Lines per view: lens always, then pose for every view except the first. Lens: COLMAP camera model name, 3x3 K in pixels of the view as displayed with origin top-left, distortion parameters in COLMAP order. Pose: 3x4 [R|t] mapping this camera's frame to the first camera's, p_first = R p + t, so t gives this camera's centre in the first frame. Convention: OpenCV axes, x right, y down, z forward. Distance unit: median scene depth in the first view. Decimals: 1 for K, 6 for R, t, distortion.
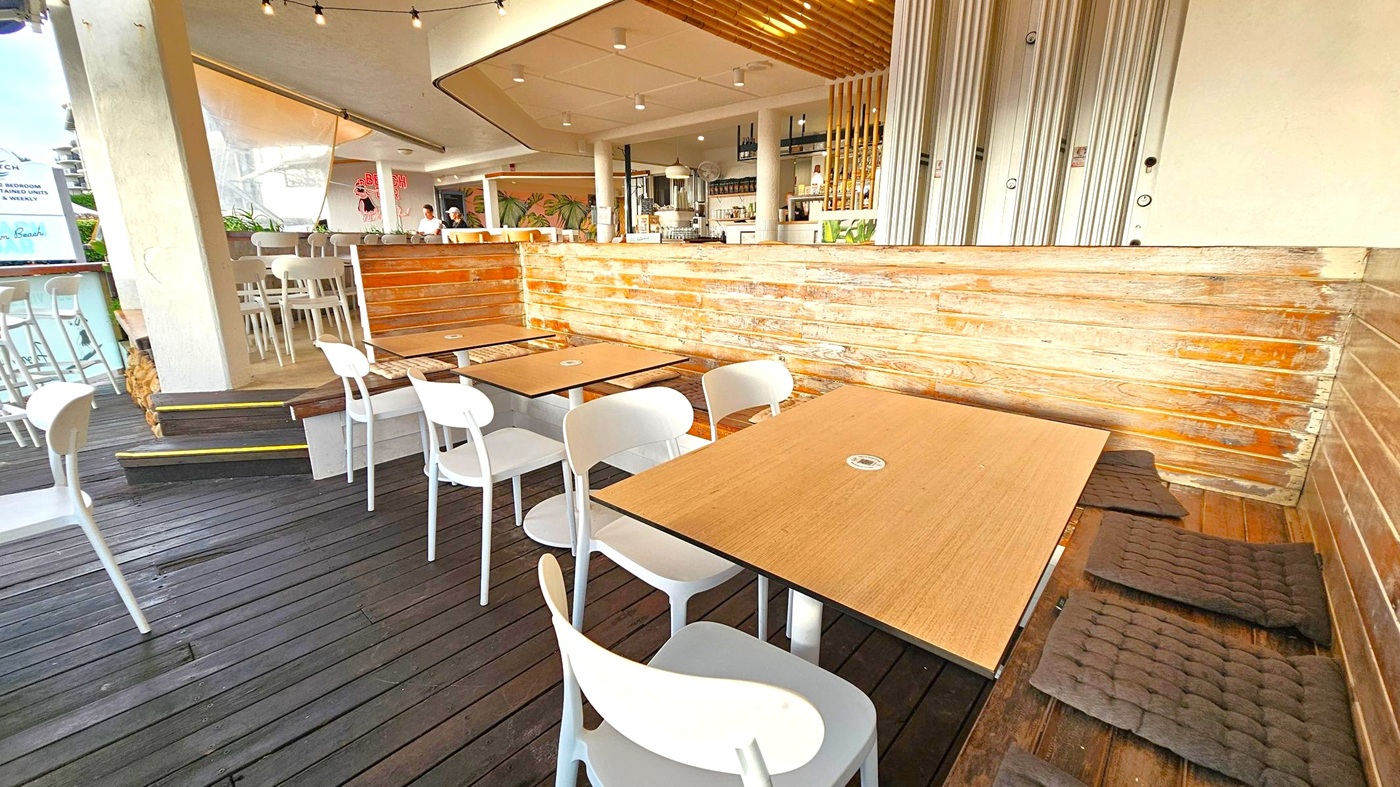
lens RADIAL K [[571.6, 0, 694.5], [0, 571.6, 388.9], [0, 0, 1]] dist [-0.004818, 0.001231]
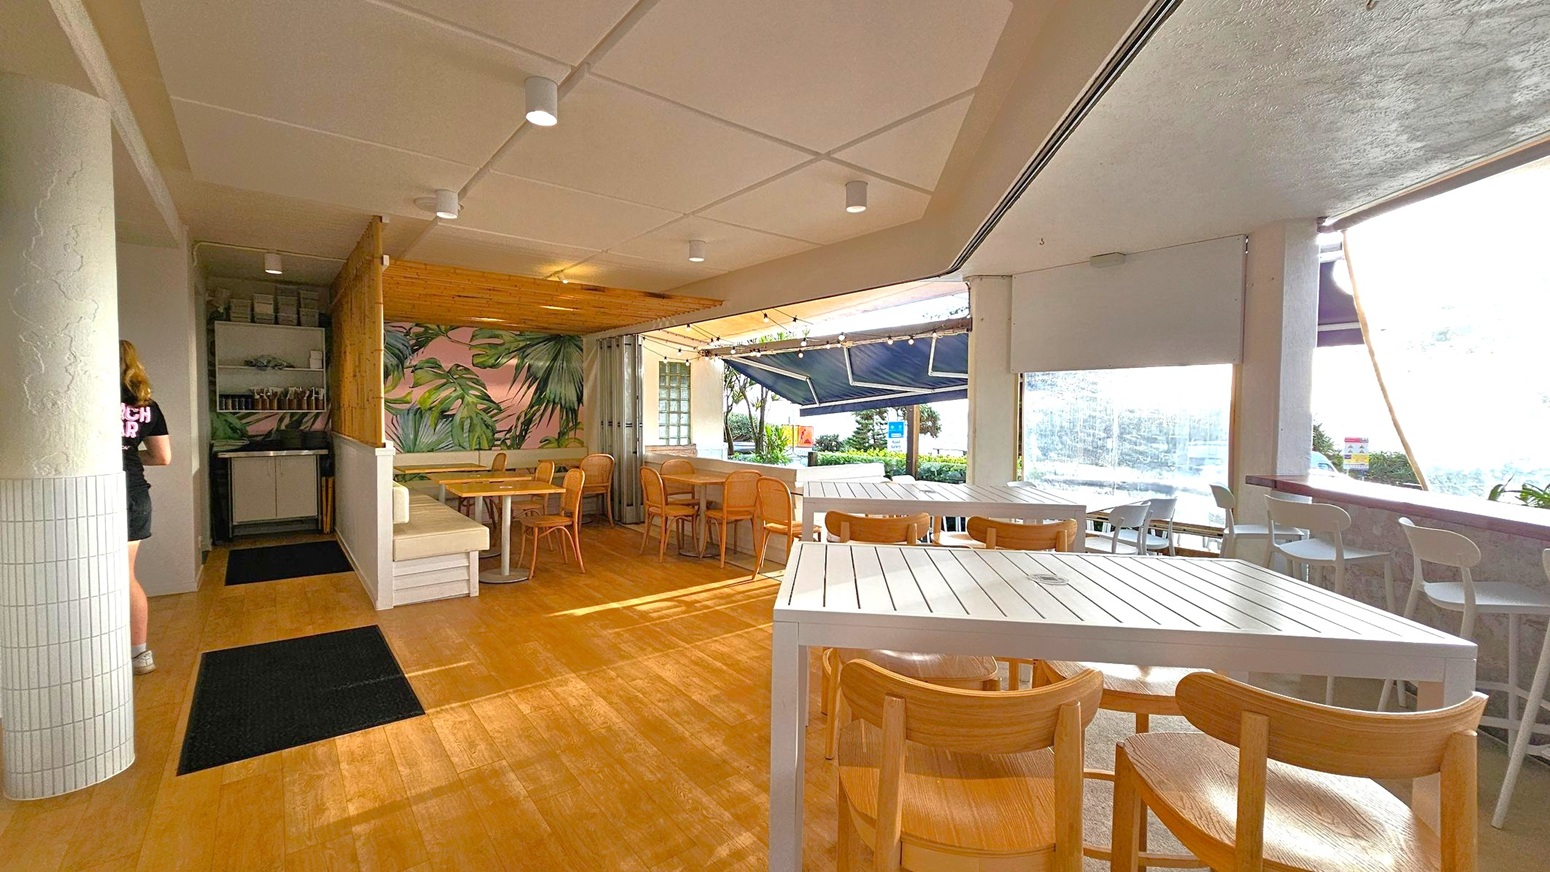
lens RADIAL K [[632.8, 0, 766.8], [0, 632.8, 435.7], [0, 0, 1]] dist [-0.004818, 0.001231]
pose [[0.986522, 0.012673, -0.163140, -0.016911], [-0.046064, 0.978185, -0.202565, -0.853900], [0.157014, 0.207350, 0.965584, 2.953788]]
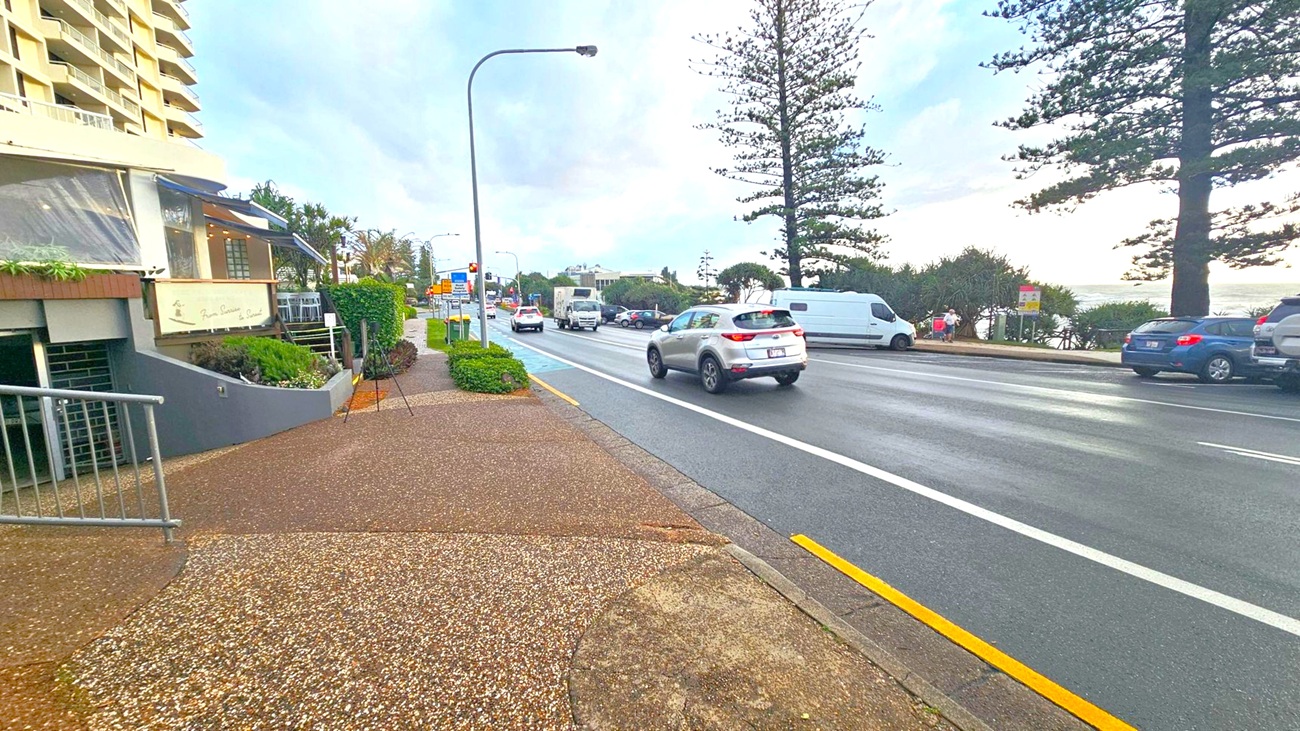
lens RADIAL K [[530.8, 0, 642.6], [0, 530.8, 362.6], [0, 0, 1]] dist [-0.004818, 0.001231]
pose [[0.901186, 0.045887, -0.430996, 3.791095], [-0.093770, 0.991471, -0.090507, -0.594167], [0.423167, 0.121978, 0.897803, 2.976970]]
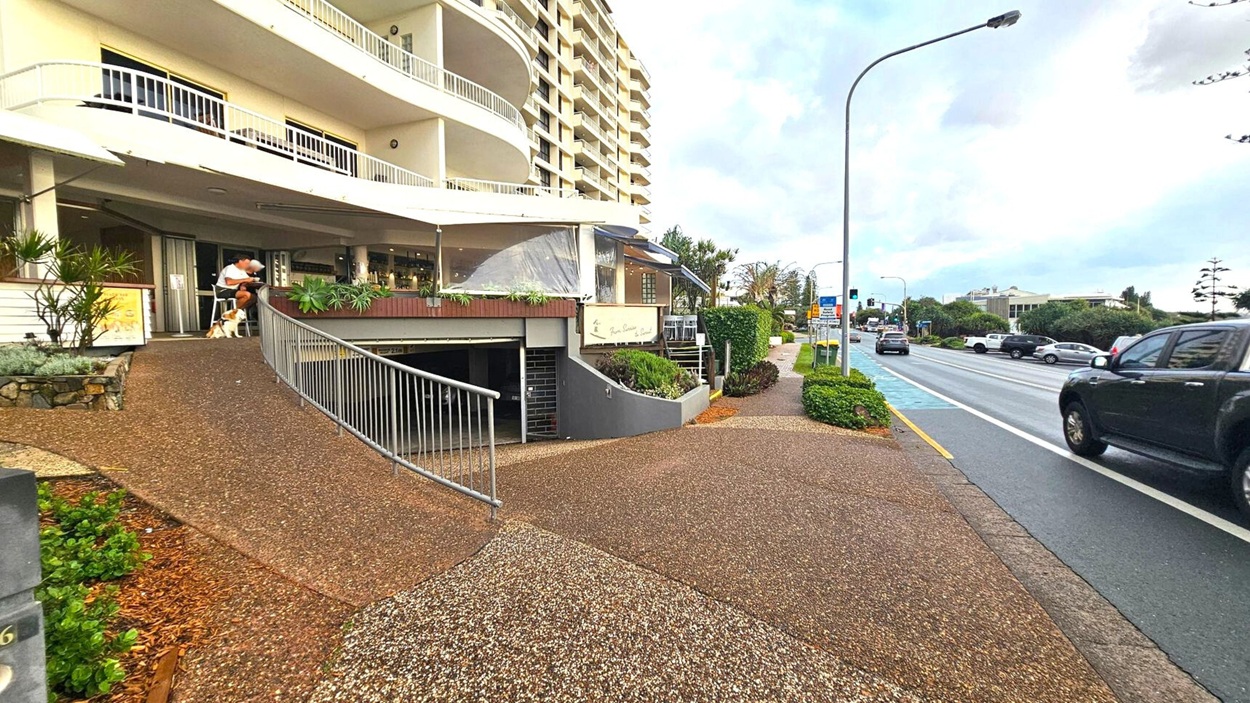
lens RADIAL K [[510.3, 0, 618.9], [0, 510.3, 349.3], [0, 0, 1]] dist [-0.004818, 0.001231]
pose [[0.371349, 0.048043, -0.927250, 3.699254], [-0.223791, 0.973850, -0.039168, -0.634342], [0.901120, 0.222055, 0.372390, 3.239336]]
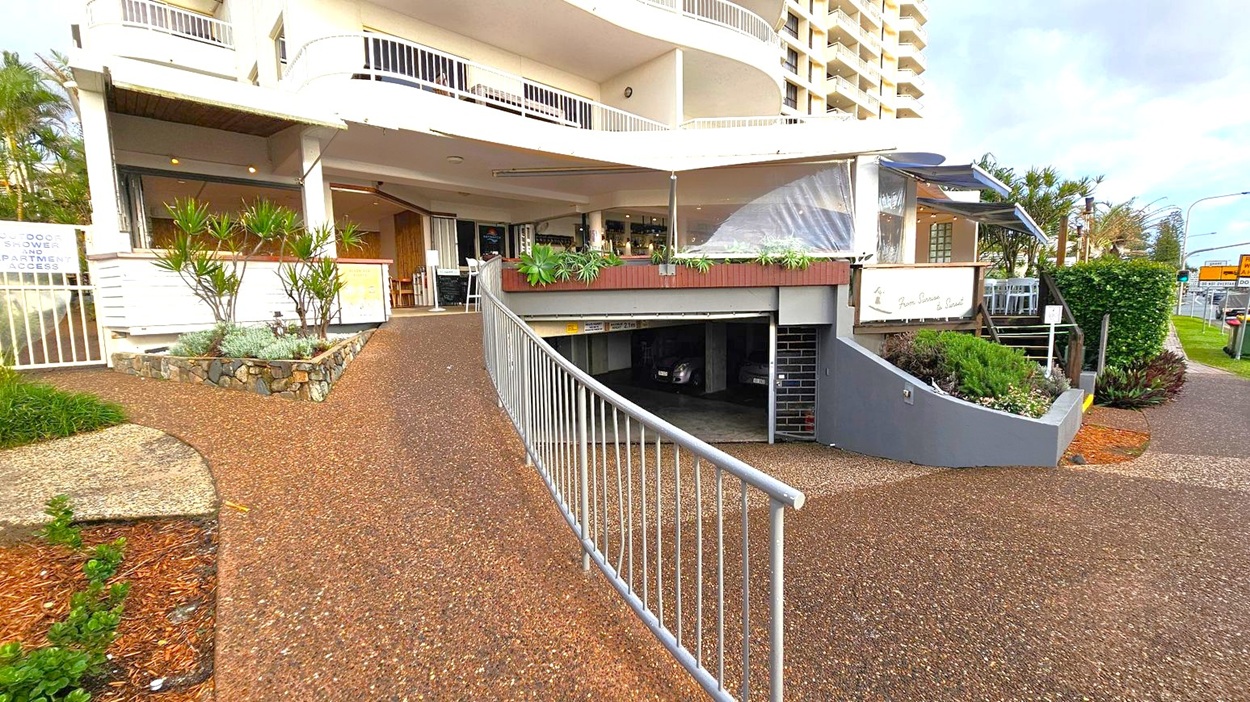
lens RADIAL K [[510.3, 0, 620.4], [0, 510.3, 349.7], [0, 0, 1]] dist [-0.004818, 0.001231]
pose [[-0.066951, 0.110799, -0.991585, 3.107864], [-0.226029, 0.966294, 0.123235, -0.653132], [0.971817, 0.232378, -0.039650, 3.277574]]
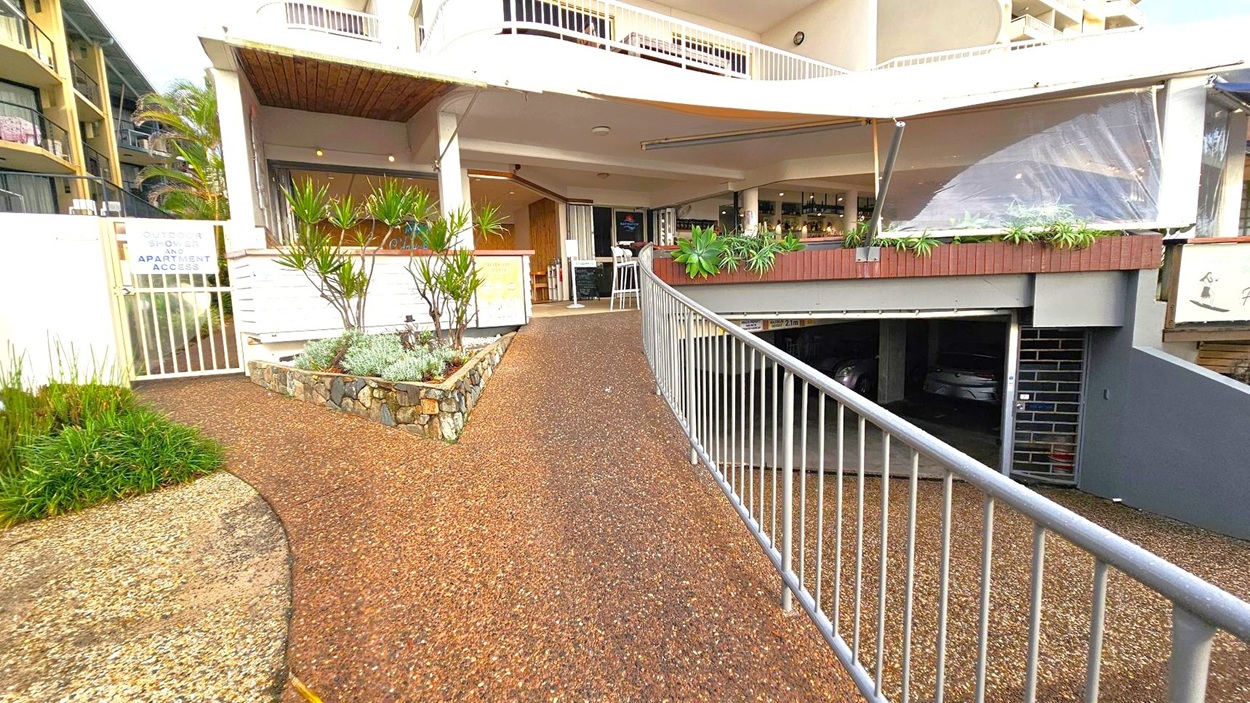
lens RADIAL K [[510.3, 0, 619.3], [0, 510.3, 350.3], [0, 0, 1]] dist [-0.004818, 0.001231]
pose [[-0.292643, 0.129169, -0.947457, 2.743296], [-0.203015, 0.959853, 0.193565, -0.615991], [0.934422, 0.248993, -0.254671, 3.047413]]
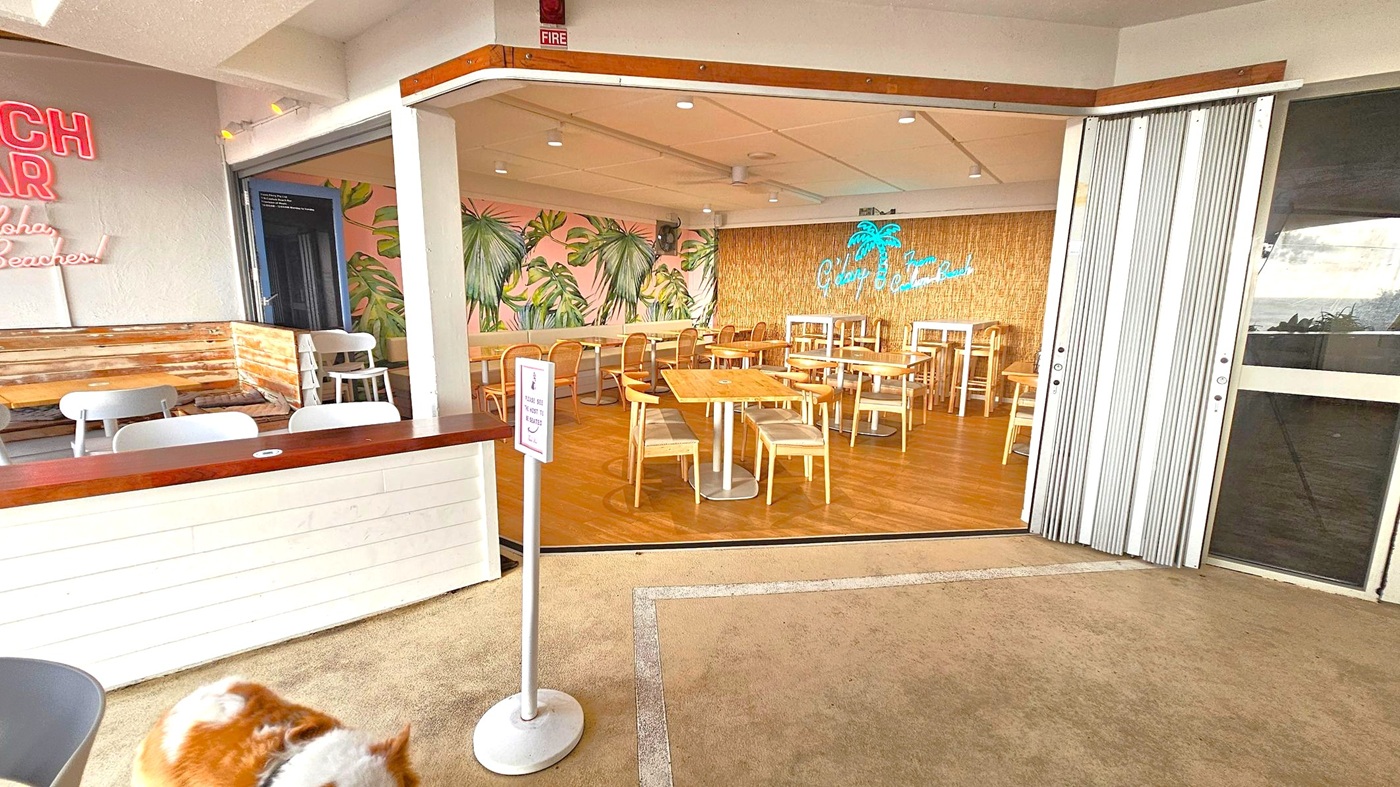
lens RADIAL K [[571.6, 0, 698.2], [0, 571.6, 390.1], [0, 0, 1]] dist [-0.004818, 0.001231]
pose [[0.994768, -0.003663, 0.102096, -0.977373], [0.011039, 0.997360, -0.071777, -0.858924], [-0.101564, 0.072528, 0.992182, 2.755299]]
